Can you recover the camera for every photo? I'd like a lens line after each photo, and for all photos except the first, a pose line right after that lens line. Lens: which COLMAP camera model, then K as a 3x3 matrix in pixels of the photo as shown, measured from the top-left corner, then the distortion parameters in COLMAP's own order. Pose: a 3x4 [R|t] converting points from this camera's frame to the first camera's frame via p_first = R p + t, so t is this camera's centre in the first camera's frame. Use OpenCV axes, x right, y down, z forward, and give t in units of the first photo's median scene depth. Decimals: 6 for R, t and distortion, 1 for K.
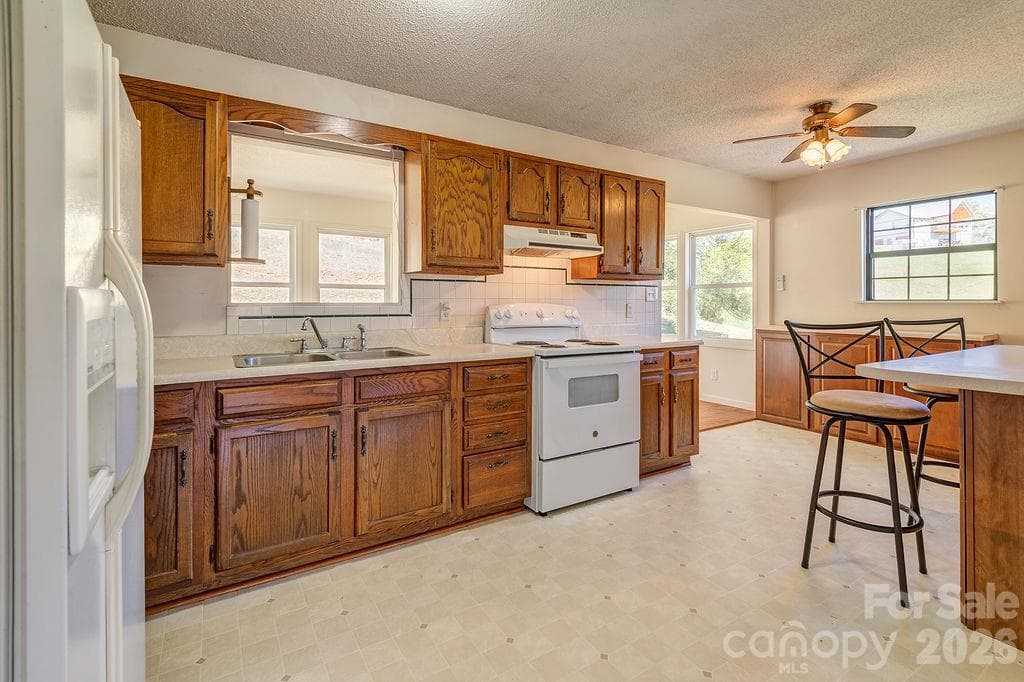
lens RADIAL K [[473.1, 0, 504.2], [0, 473.1, 305.2], [0, 0, 1]] dist [0.008705, -0.005799]
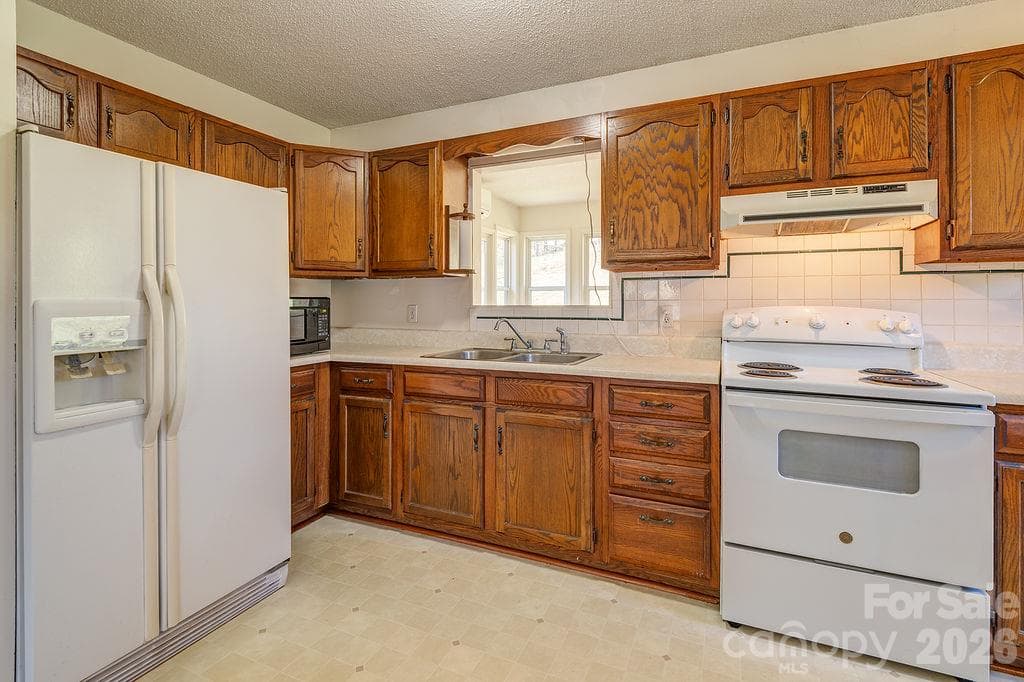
lens RADIAL K [[473.1, 0, 531.7], [0, 473.1, 305.5], [0, 0, 1]] dist [0.008705, -0.005799]
pose [[0.566763, 0.002944, -0.823876, 0.479880], [-0.003951, 0.999992, 0.000855, -0.005123], [0.823871, 0.002771, 0.566770, 0.394540]]
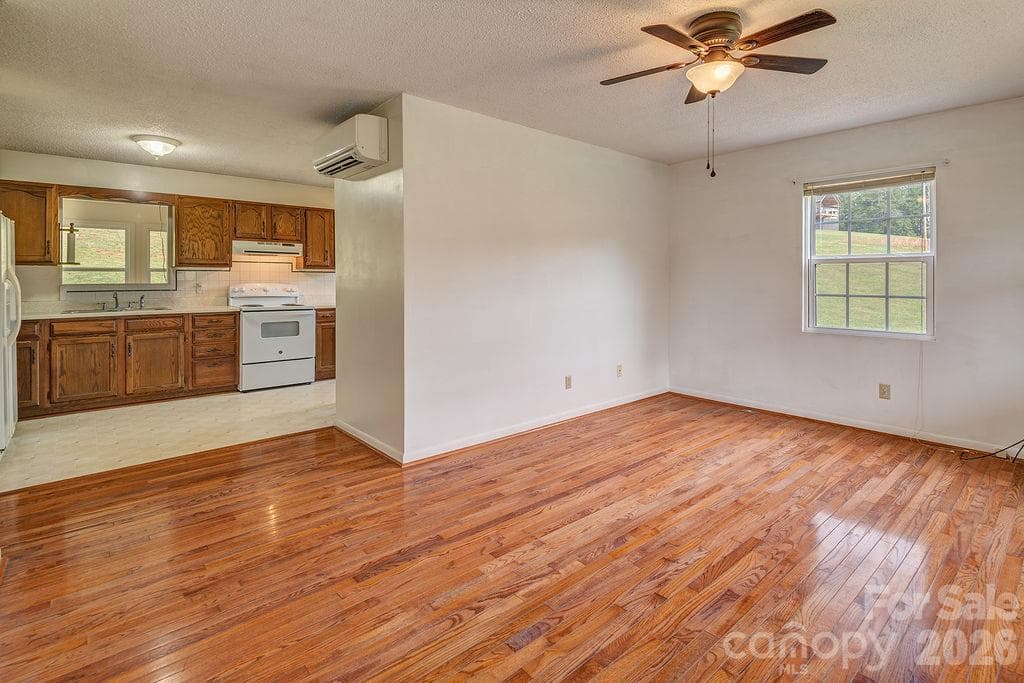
lens RADIAL K [[505.0, 0, 520.4], [0, 505.0, 282.1], [0, 0, 1]] dist [-0.004694, -0.006548]
pose [[0.988143, -0.003471, 0.153496, 0.889385], [0.003615, 0.999993, -0.000660, -0.004214], [-0.153493, 0.001207, 0.988149, -1.216941]]
